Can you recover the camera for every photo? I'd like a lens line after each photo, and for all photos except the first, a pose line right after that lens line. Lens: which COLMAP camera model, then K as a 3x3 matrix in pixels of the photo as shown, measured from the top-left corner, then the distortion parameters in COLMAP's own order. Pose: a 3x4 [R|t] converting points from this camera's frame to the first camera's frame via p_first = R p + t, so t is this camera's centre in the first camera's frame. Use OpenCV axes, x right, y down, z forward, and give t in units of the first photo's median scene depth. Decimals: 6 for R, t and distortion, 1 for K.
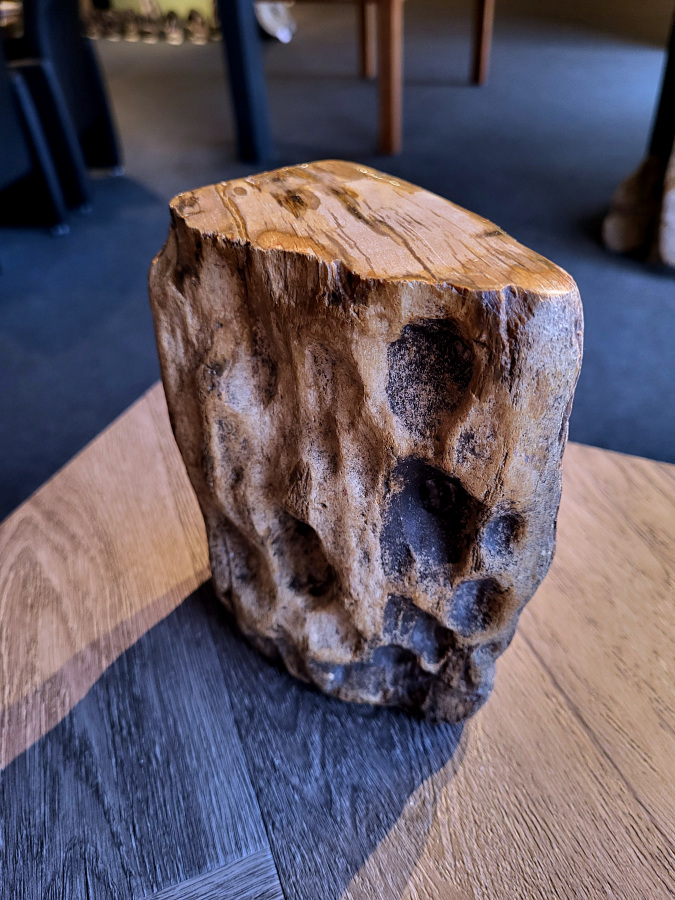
lens RADIAL K [[702.9, 0, 361.3], [0, 702.9, 445.7], [0, 0, 1]] dist [-0.021716, -0.013684]
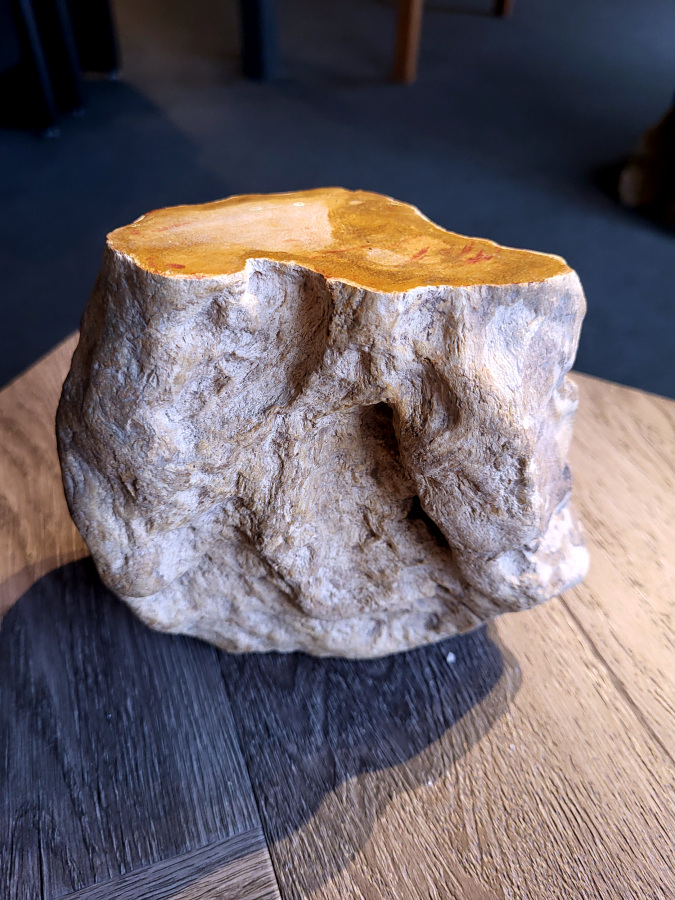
lens RADIAL K [[702.9, 0, 342.9], [0, 702.9, 453.3], [0, 0, 1]] dist [-0.021716, -0.013684]
pose [[0.997457, 0.065260, 0.028651, -0.076371], [-0.067495, 0.994041, 0.085592, 0.044741], [-0.022895, -0.087308, 0.995918, 0.175376]]
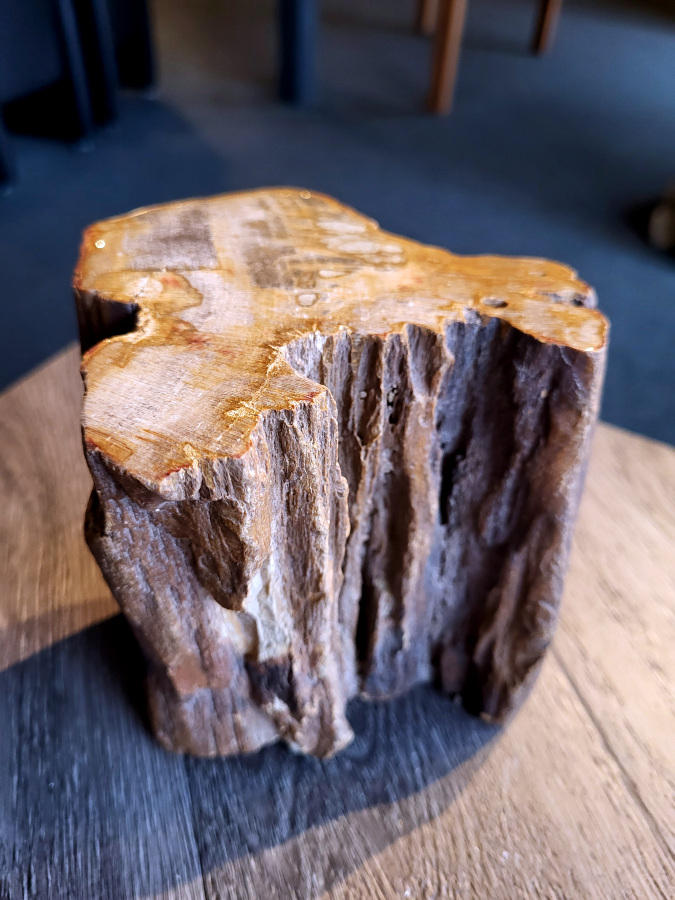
lens RADIAL K [[702.9, 0, 340.7], [0, 702.9, 448.9], [0, 0, 1]] dist [-0.021716, -0.013684]
pose [[0.992155, 0.125016, -0.000050, -0.051251], [-0.124867, 0.990997, 0.048308, 0.020422], [0.006089, -0.047922, 0.998833, 0.264875]]
